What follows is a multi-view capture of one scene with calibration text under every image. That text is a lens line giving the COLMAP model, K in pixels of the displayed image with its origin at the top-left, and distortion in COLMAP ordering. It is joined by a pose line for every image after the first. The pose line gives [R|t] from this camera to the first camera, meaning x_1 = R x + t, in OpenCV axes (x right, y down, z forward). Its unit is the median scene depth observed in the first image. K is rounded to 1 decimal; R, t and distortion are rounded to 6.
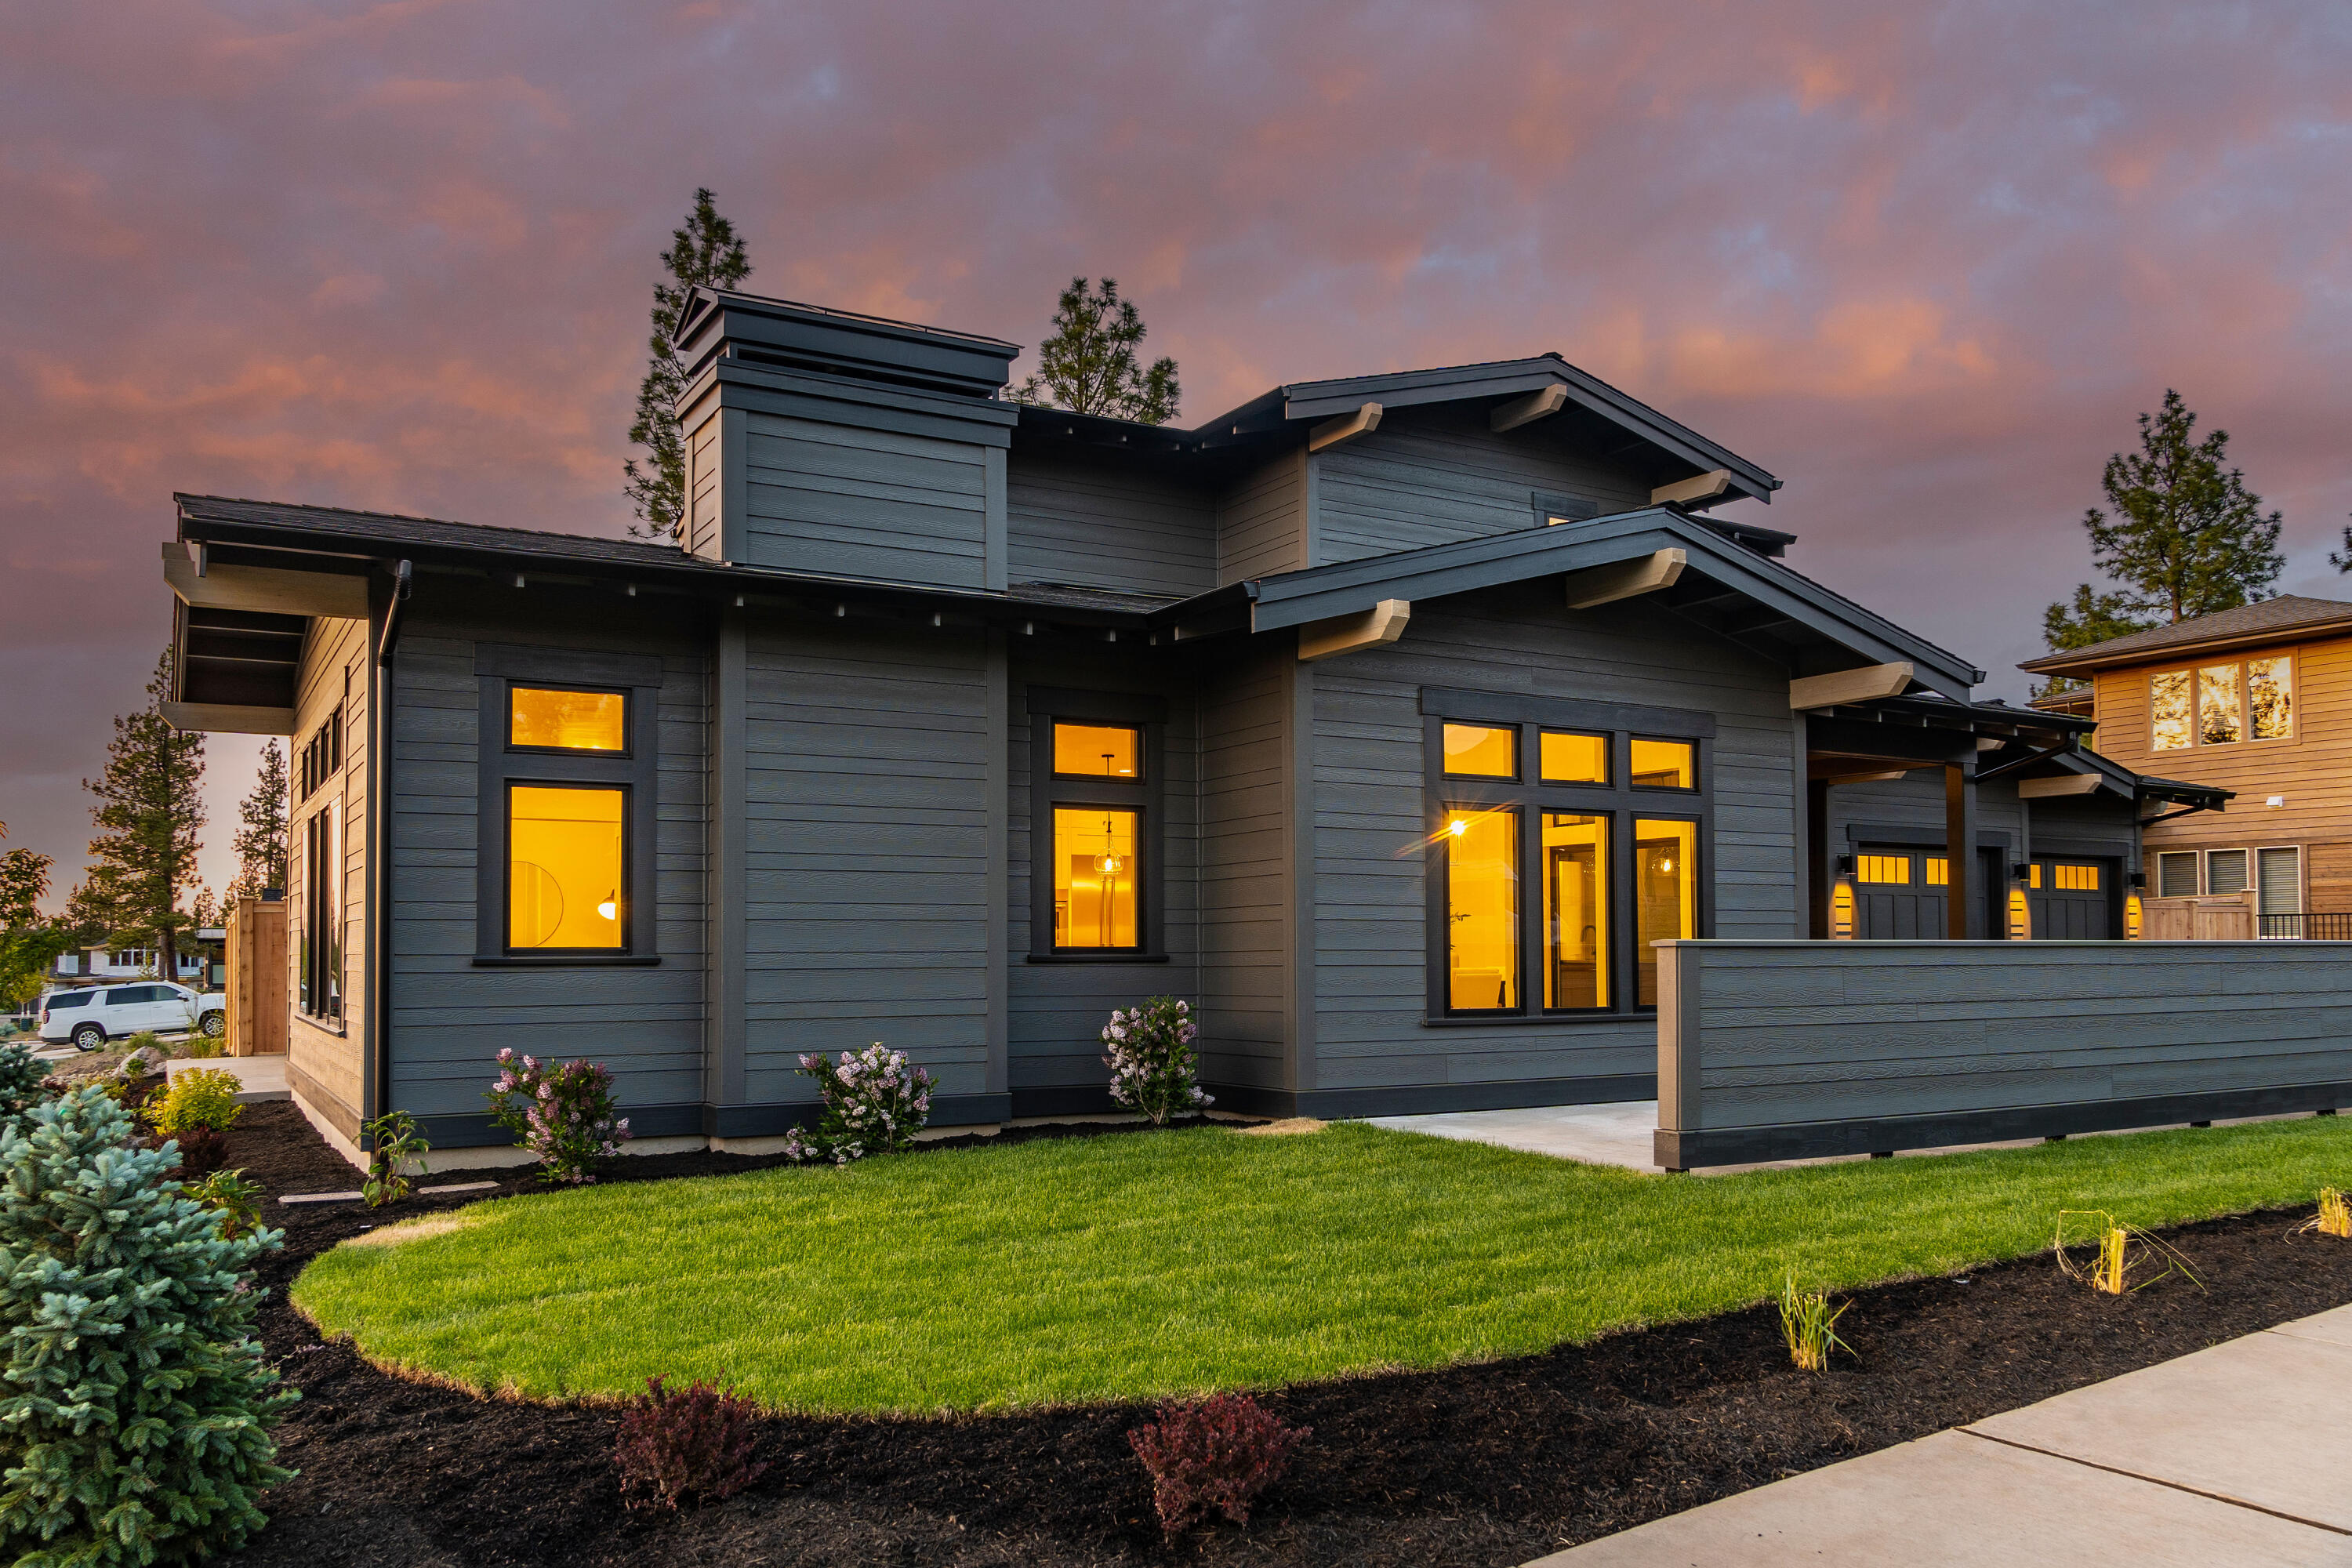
lens RADIAL K [[1836.3, 0, 1137.5], [0, 1836.3, 877.5], [0, 0, 1]] dist [-0.046363, -0.005778]
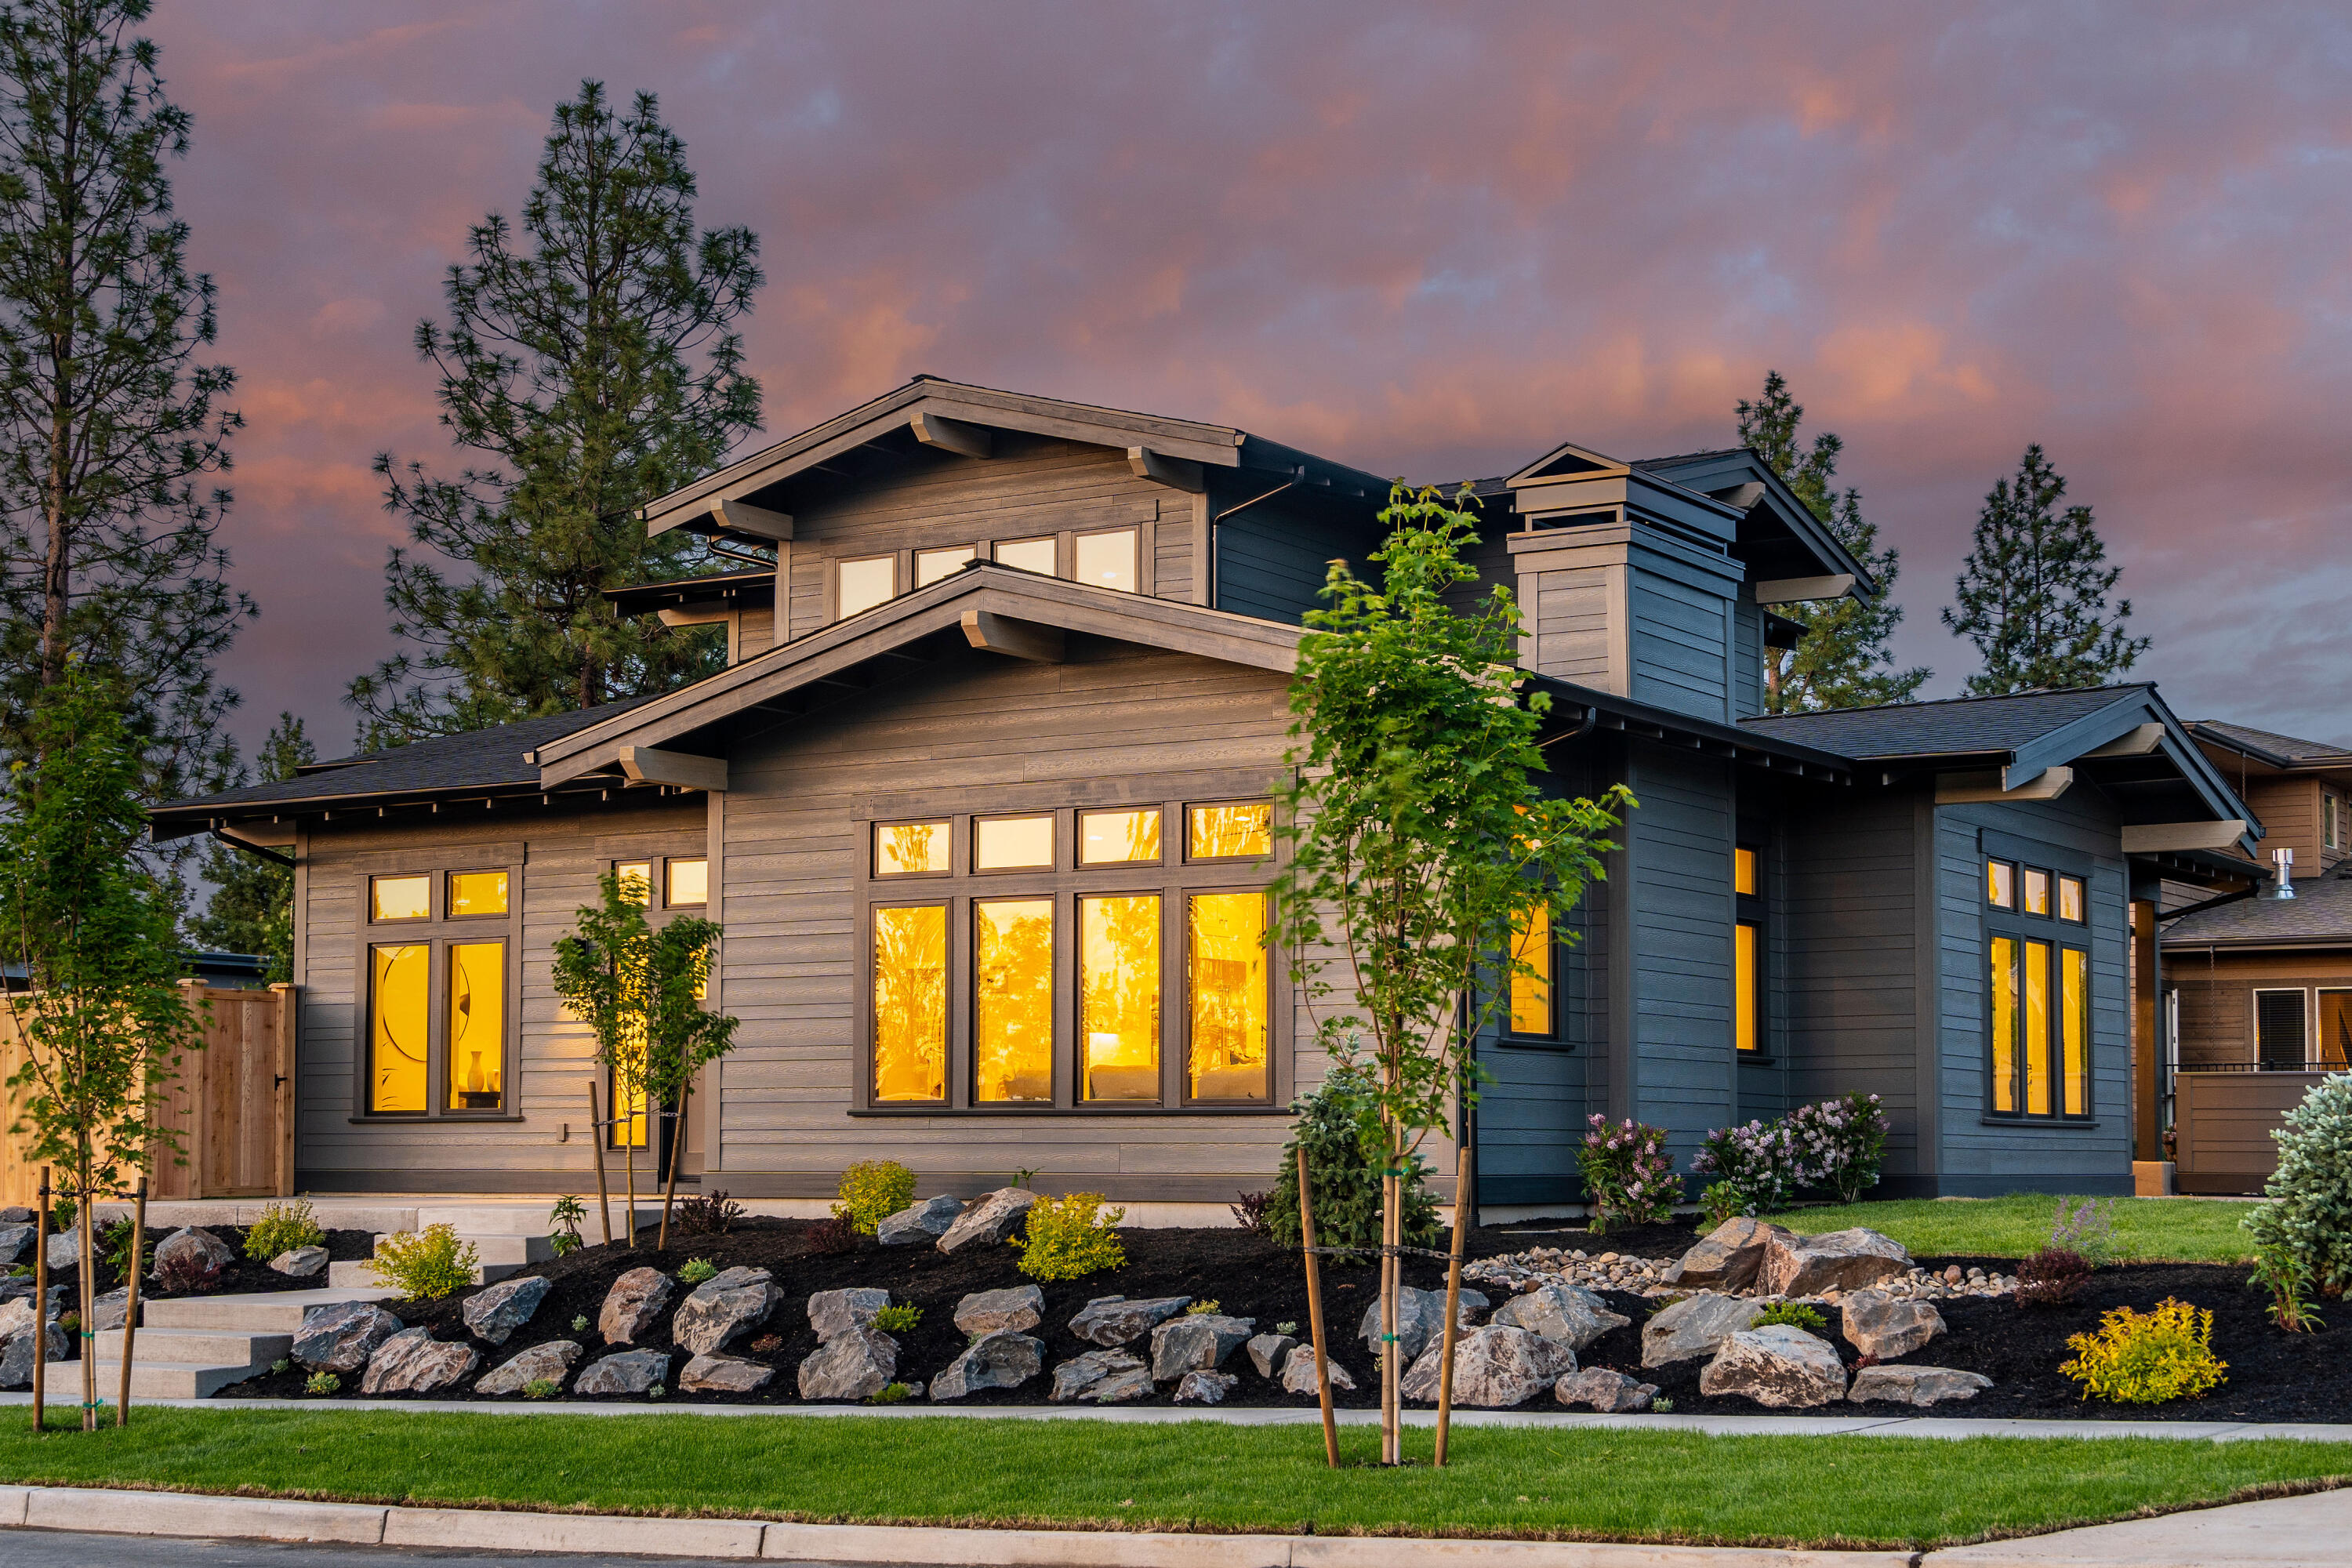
lens RADIAL K [[3604.8, 0, 1192.6], [0, 3604.8, 921.6], [0, 0, 1]] dist [0.077930, 0.000000]
pose [[0.875676, 0.038039, 0.481399, -0.790838], [-0.025658, 0.999150, -0.032278, 0.023292], [-0.482218, 0.015914, 0.875907, -0.431345]]
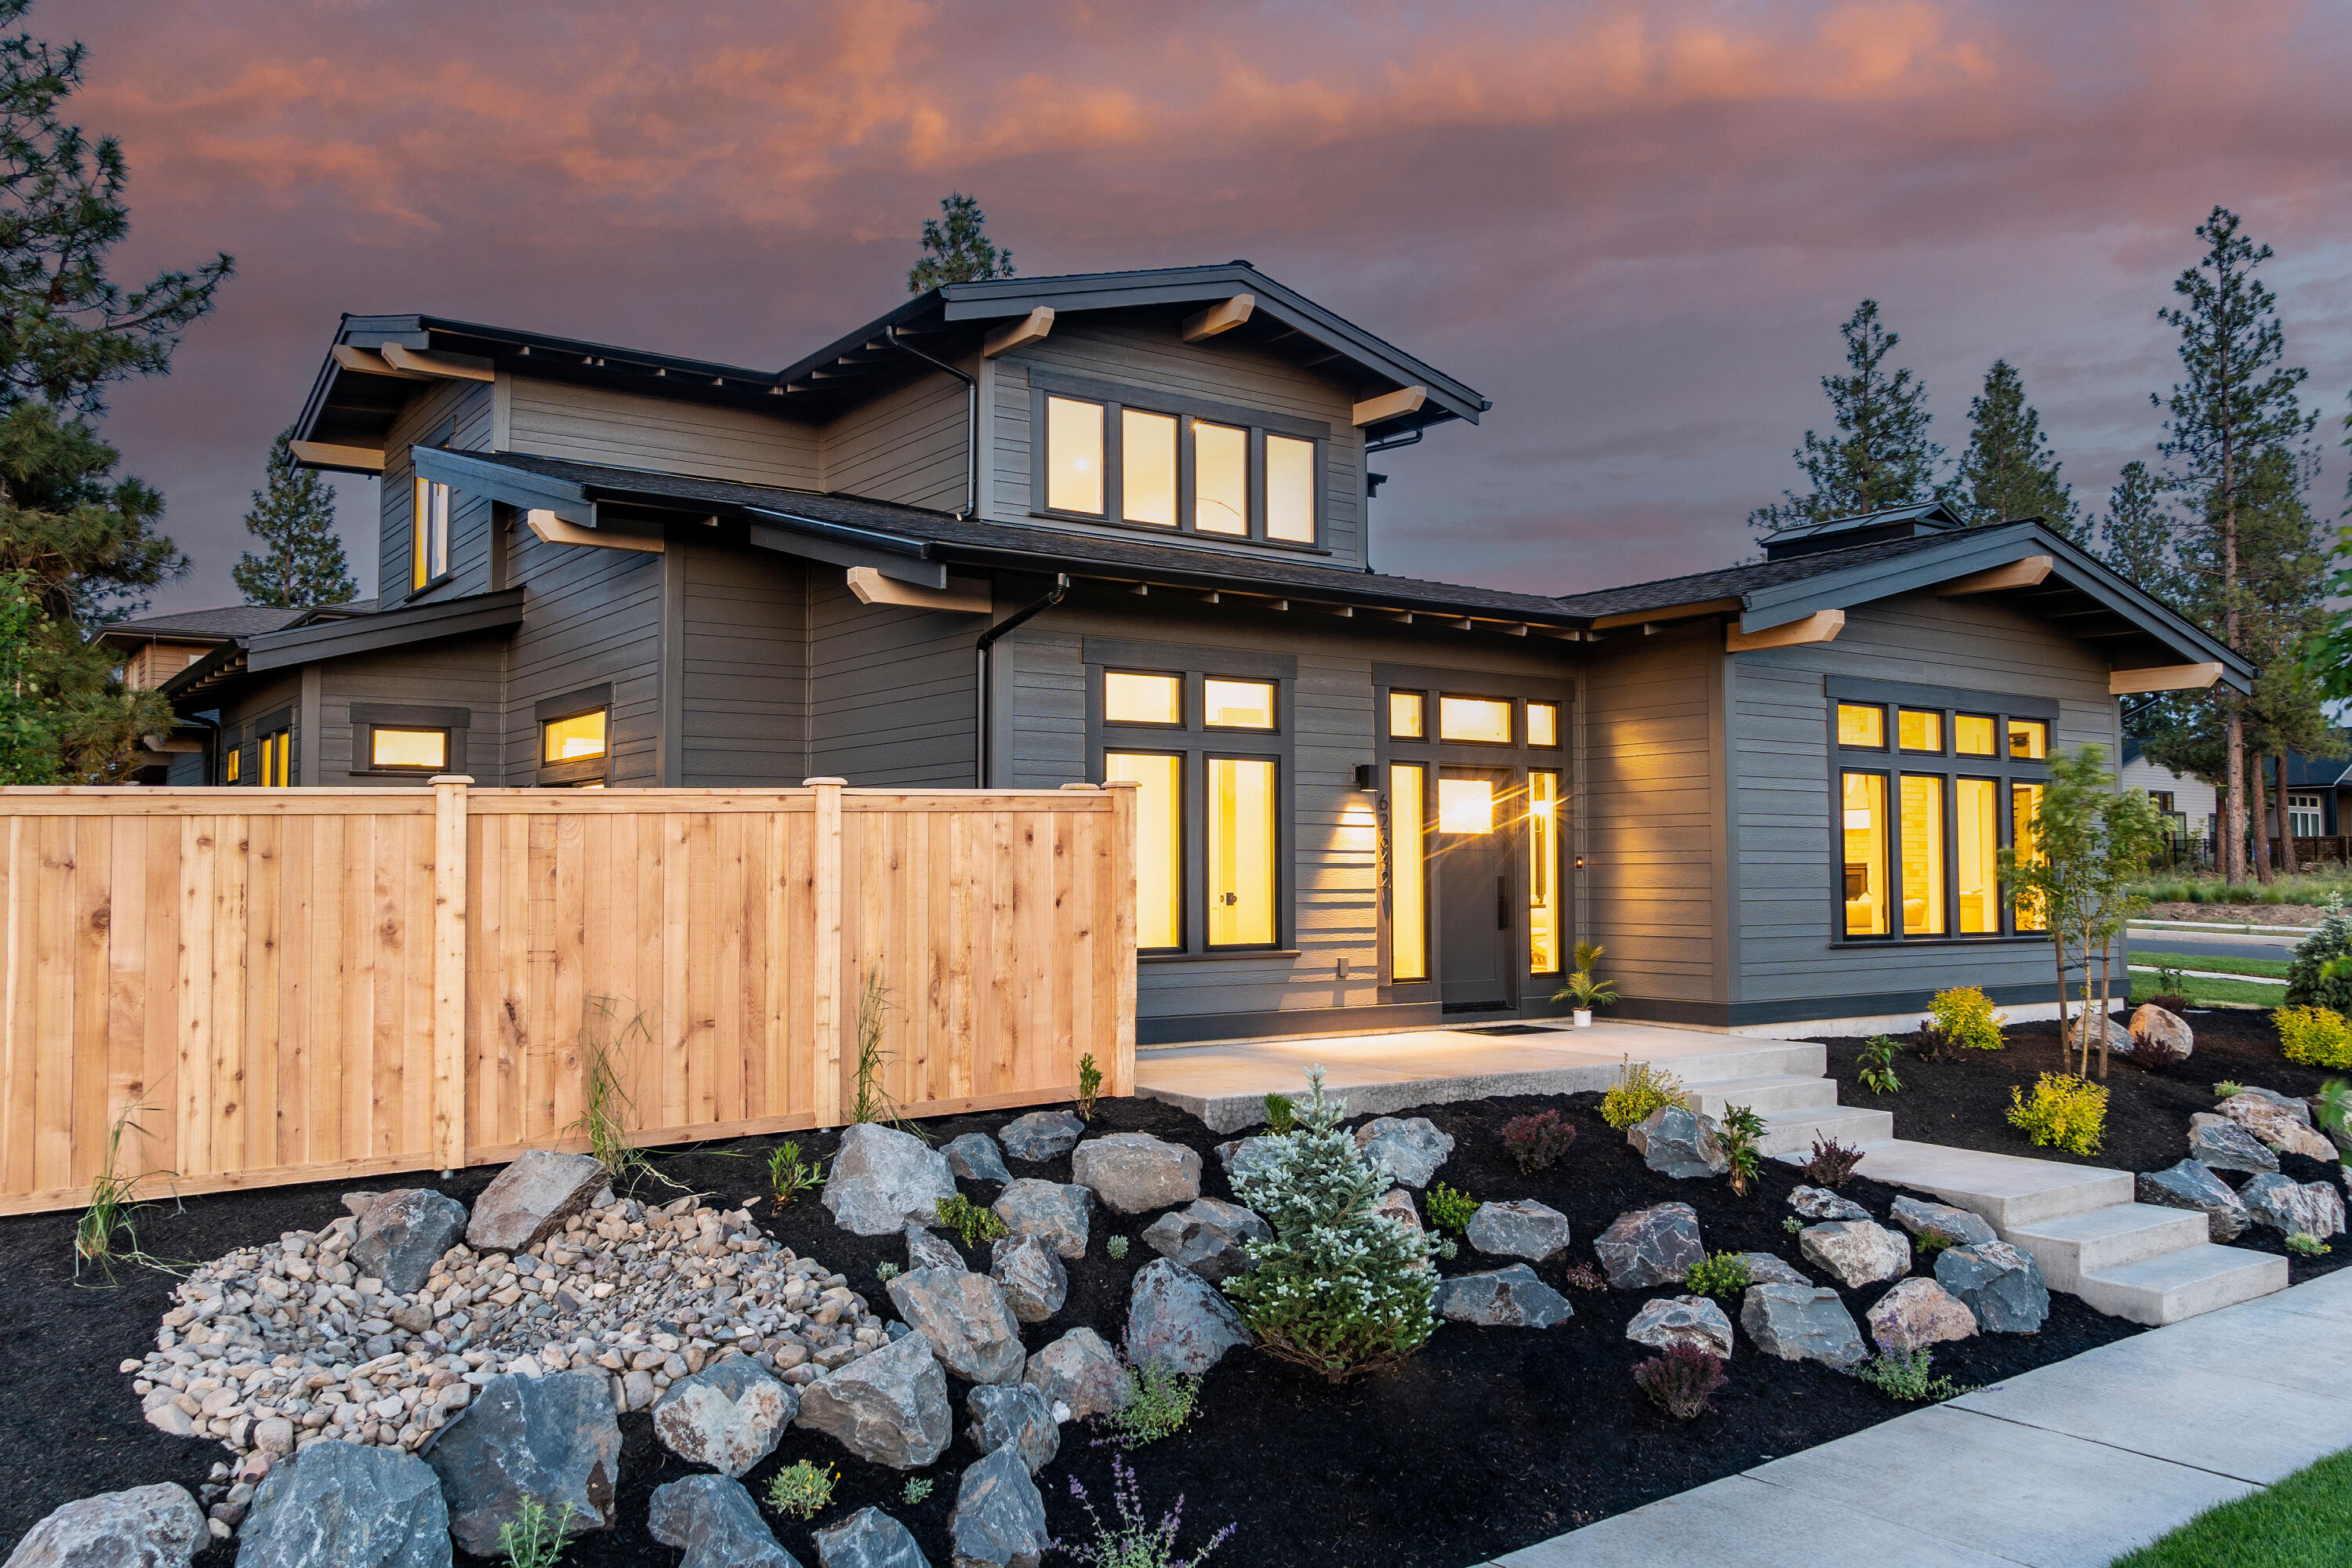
lens RADIAL K [[1837.6, 0, 1192.8], [0, 1837.6, 793.0], [0, 0, 1]] dist [-0.037022, -0.001829]
pose [[-0.141437, 0.053893, 0.988479, -0.982302], [-0.037344, 0.997516, -0.059729, 0.043630], [-0.989243, -0.045362, -0.139073, 1.021875]]
